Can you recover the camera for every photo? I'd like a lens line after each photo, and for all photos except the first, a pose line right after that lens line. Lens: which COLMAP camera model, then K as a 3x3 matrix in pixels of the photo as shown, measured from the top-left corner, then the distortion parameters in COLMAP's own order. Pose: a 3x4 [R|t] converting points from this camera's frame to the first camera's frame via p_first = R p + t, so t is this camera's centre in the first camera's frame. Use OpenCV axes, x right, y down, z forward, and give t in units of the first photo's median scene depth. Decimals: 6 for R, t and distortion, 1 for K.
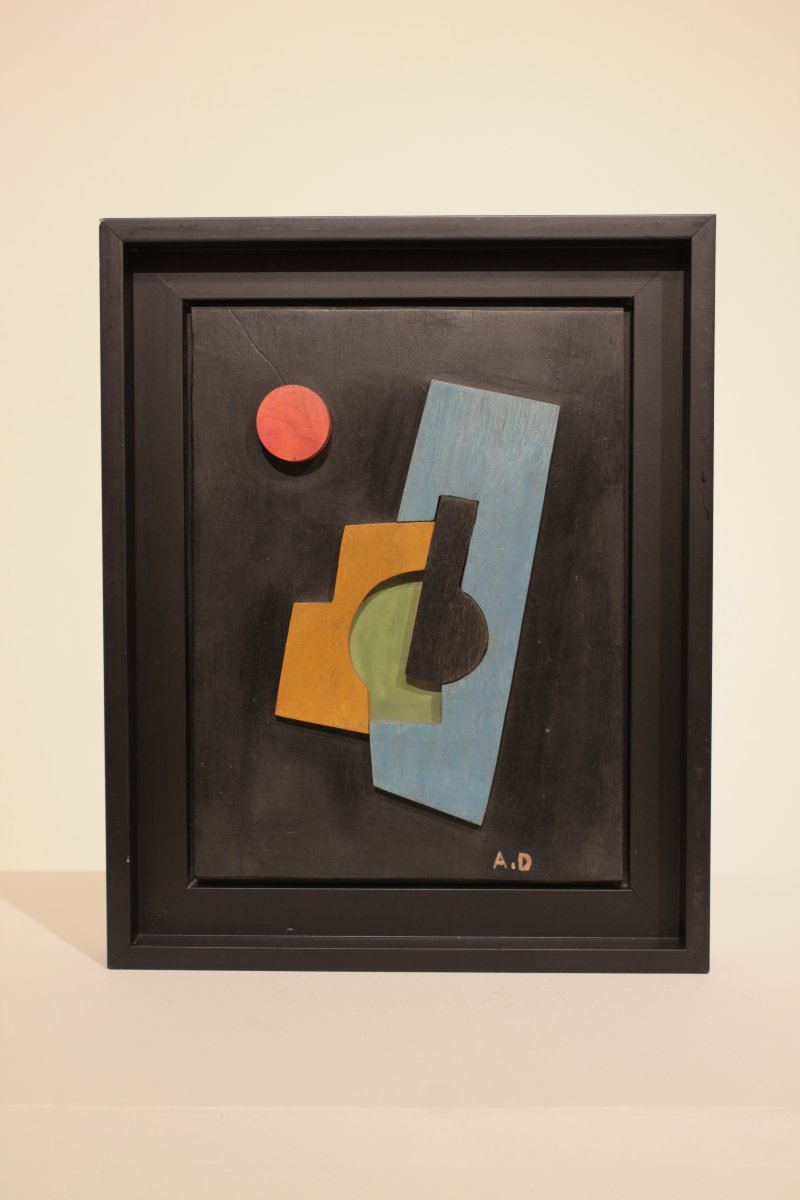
lens RADIAL K [[2726.2, 0, 407.5], [0, 2726.2, 557.9], [0, 0, 1]] dist [0.245140, 0.000000]
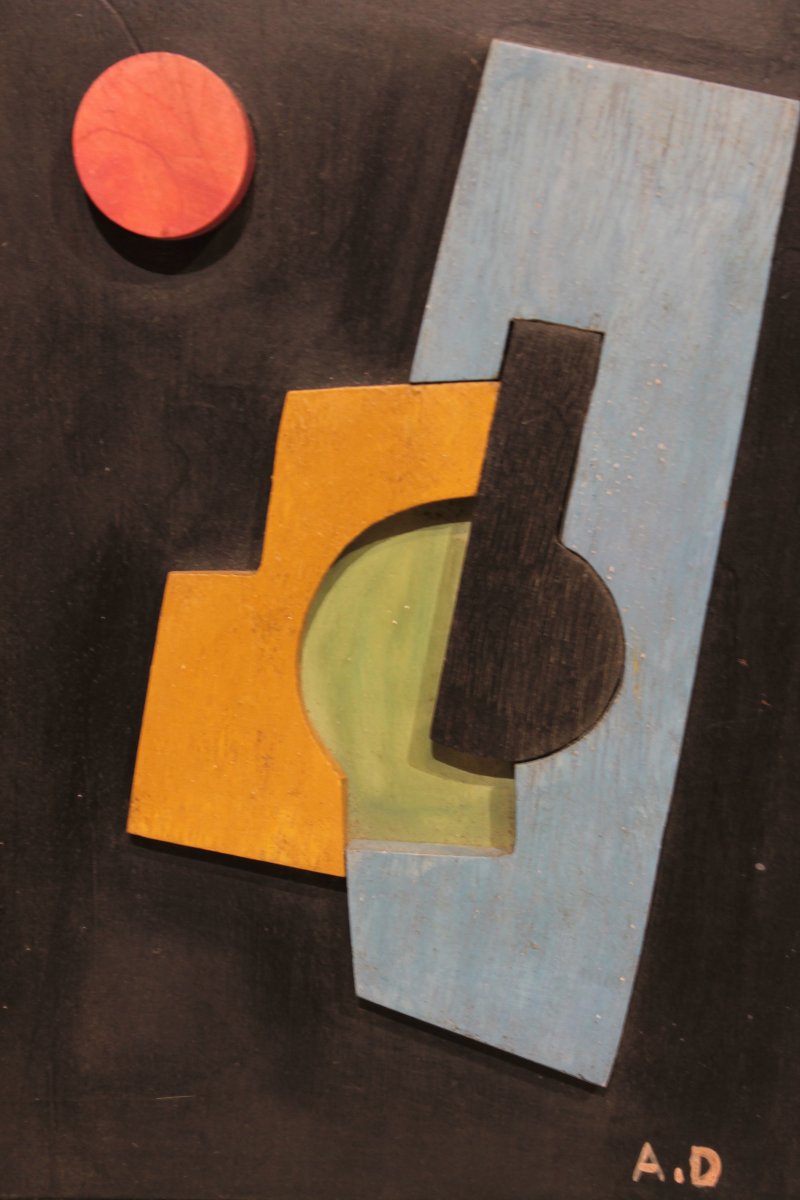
lens RADIAL K [[3135.9, 0, 395.2], [0, 3135.9, 605.9], [0, 0, 1]] dist [0.138185, 0.000000]
pose [[0.999864, 0.000084, -0.016509, 0.001877], [0.001050, 0.997639, 0.068666, -0.012001], [0.016476, -0.068674, 0.997503, 0.510913]]
